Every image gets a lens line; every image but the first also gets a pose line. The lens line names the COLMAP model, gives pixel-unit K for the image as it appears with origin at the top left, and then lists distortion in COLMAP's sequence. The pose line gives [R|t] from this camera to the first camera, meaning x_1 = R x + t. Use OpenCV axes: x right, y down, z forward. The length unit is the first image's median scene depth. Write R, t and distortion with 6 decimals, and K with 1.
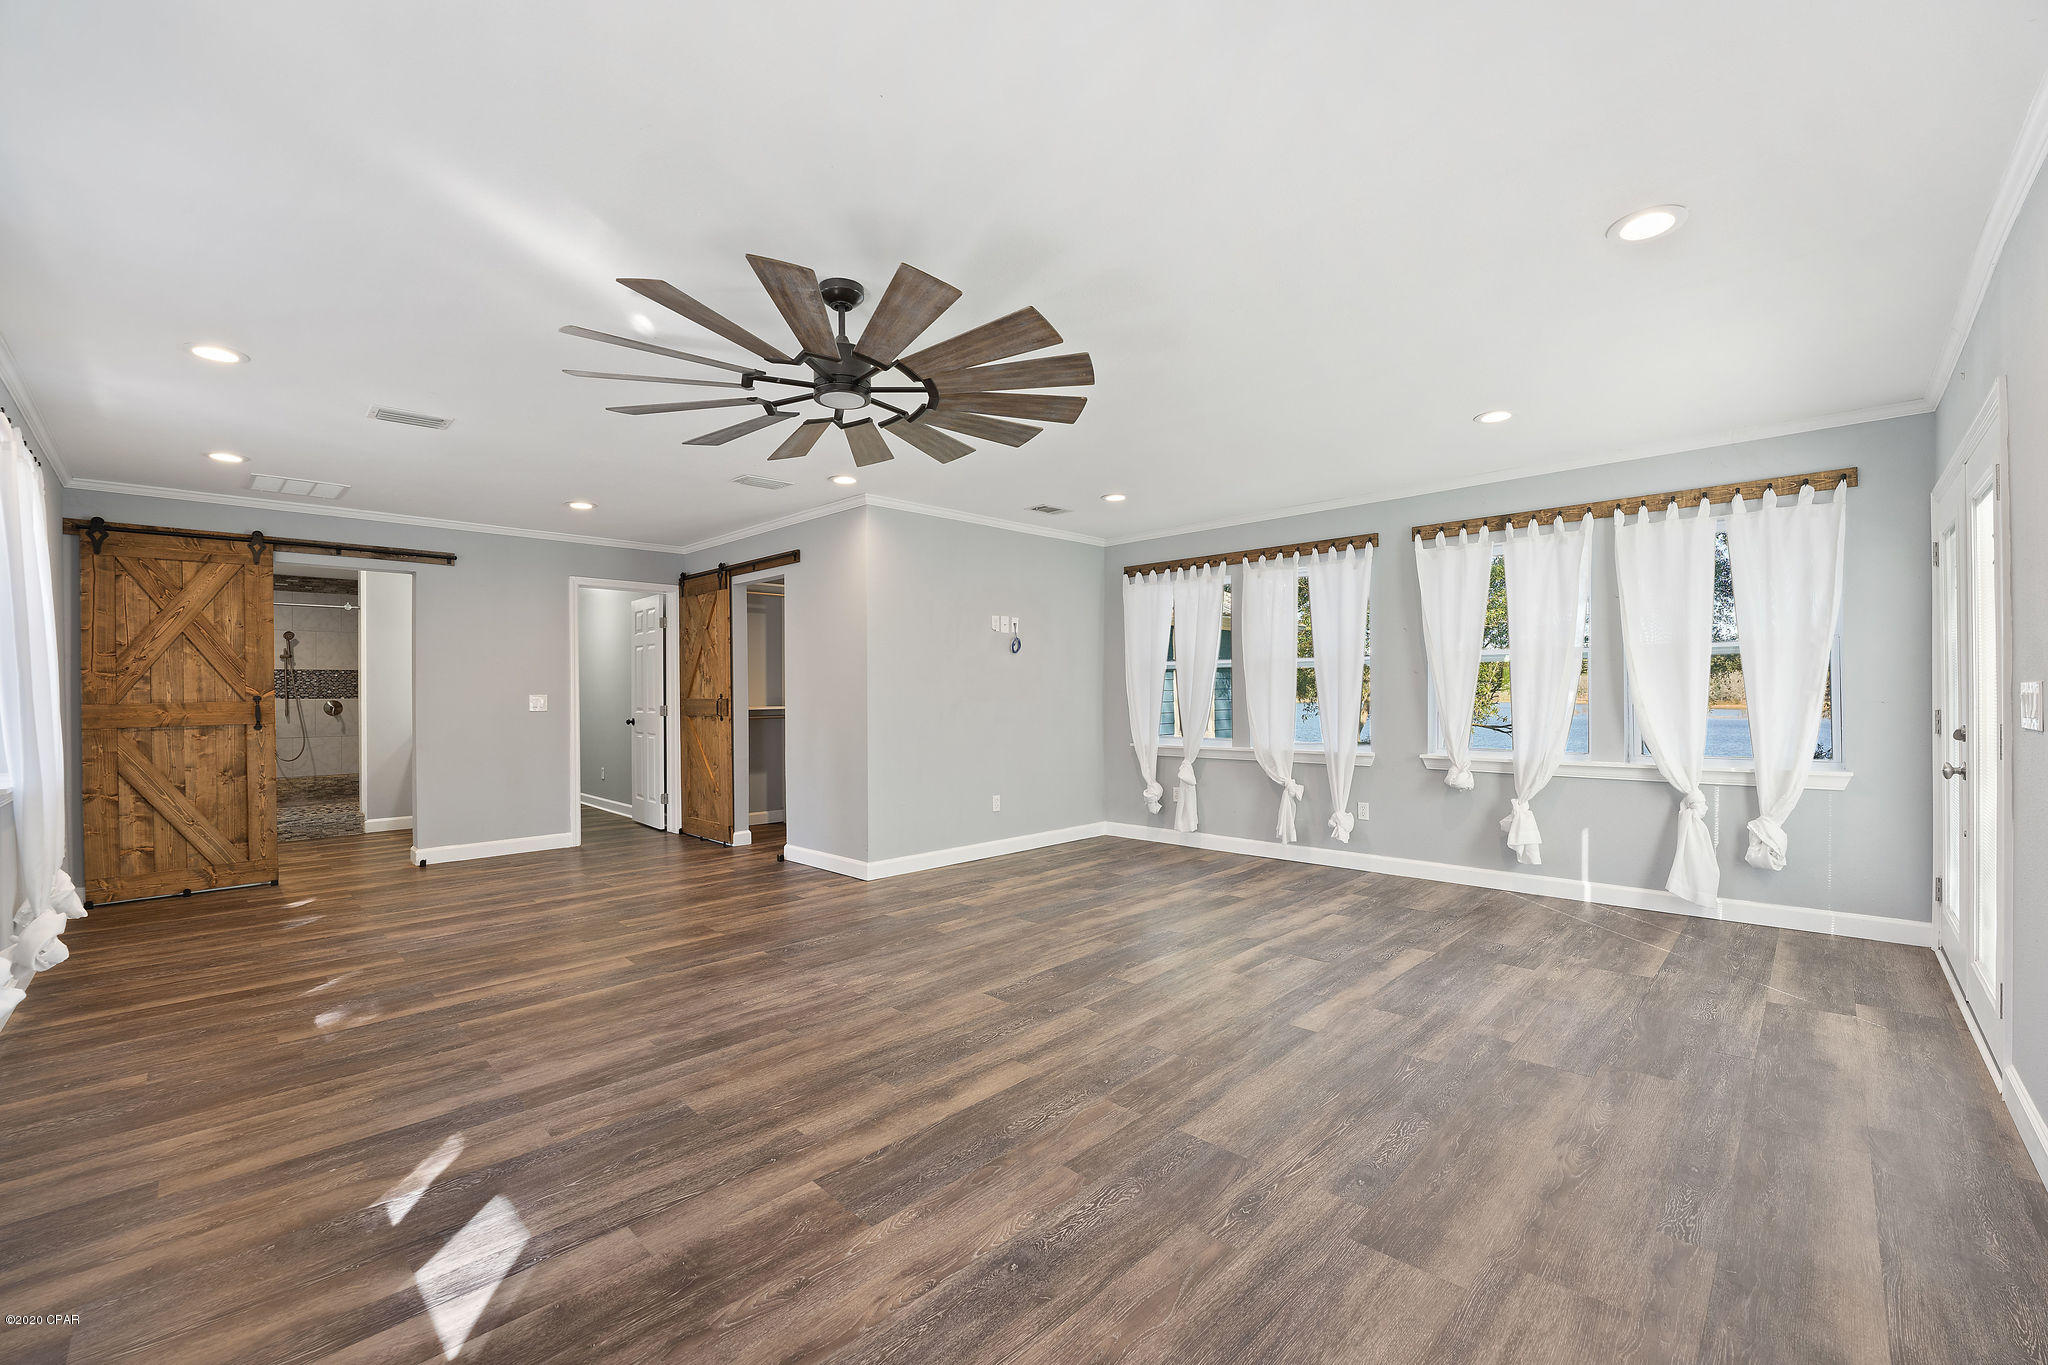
lens RADIAL K [[832.3, 0, 1023.1], [0, 832.3, 691.1], [0, 0, 1]] dist [-0.002690, -0.000208]
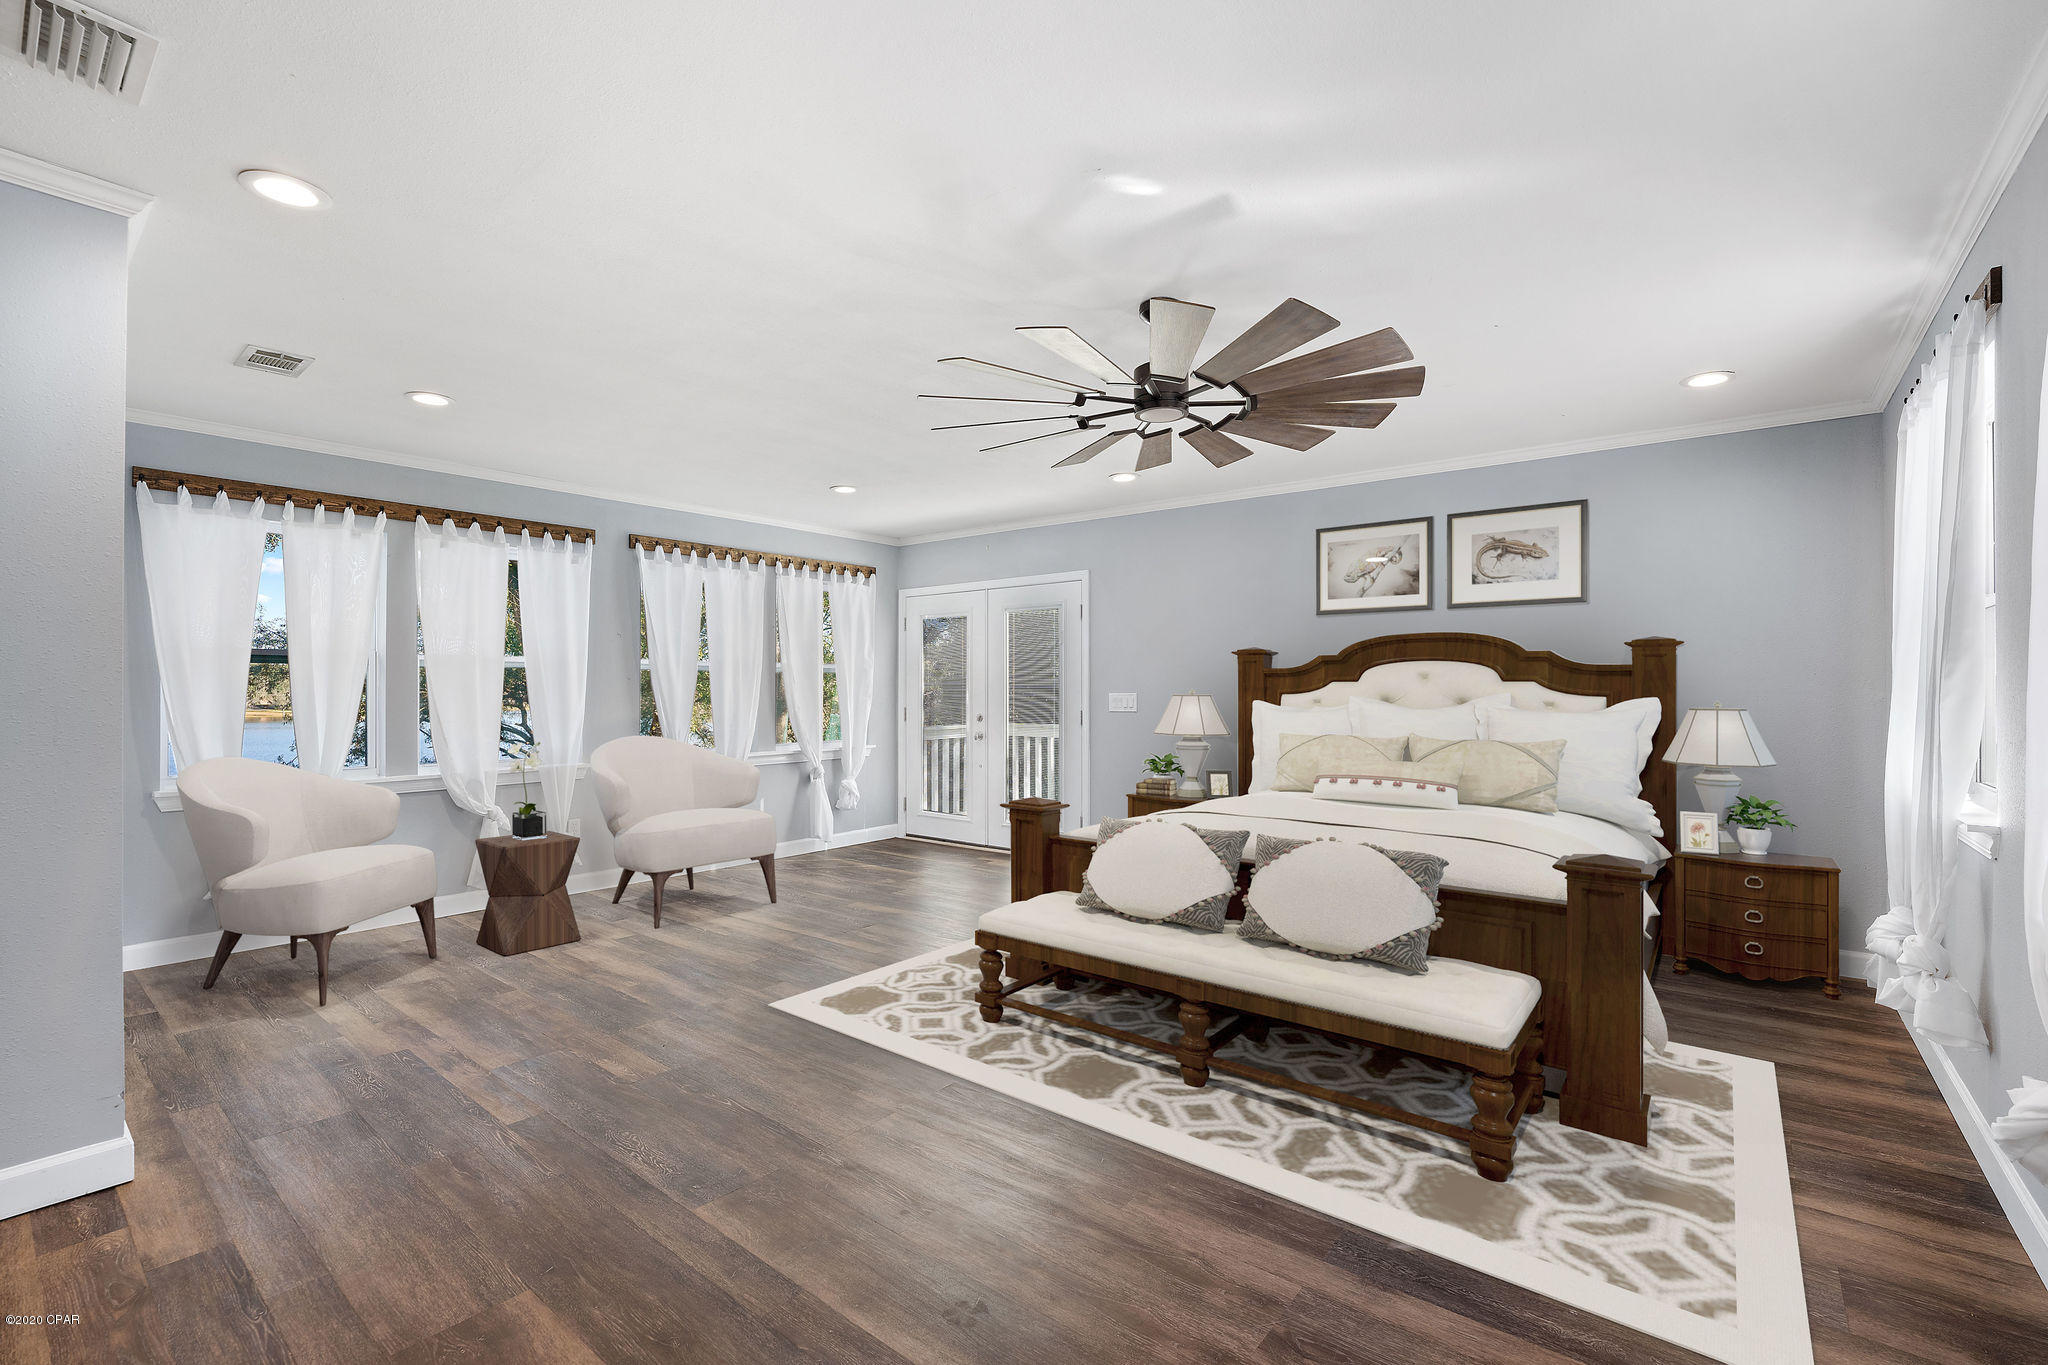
lens RADIAL K [[885.9, 0, 1022.9], [0, 885.9, 688.6], [0, 0, 1]] dist [-0.023508, -0.000040]
pose [[-0.086333, 0.013468, 0.996175, -0.677084], [0.004991, 0.999902, -0.013086, 0.006321], [-0.996254, 0.003842, -0.086392, 0.668535]]
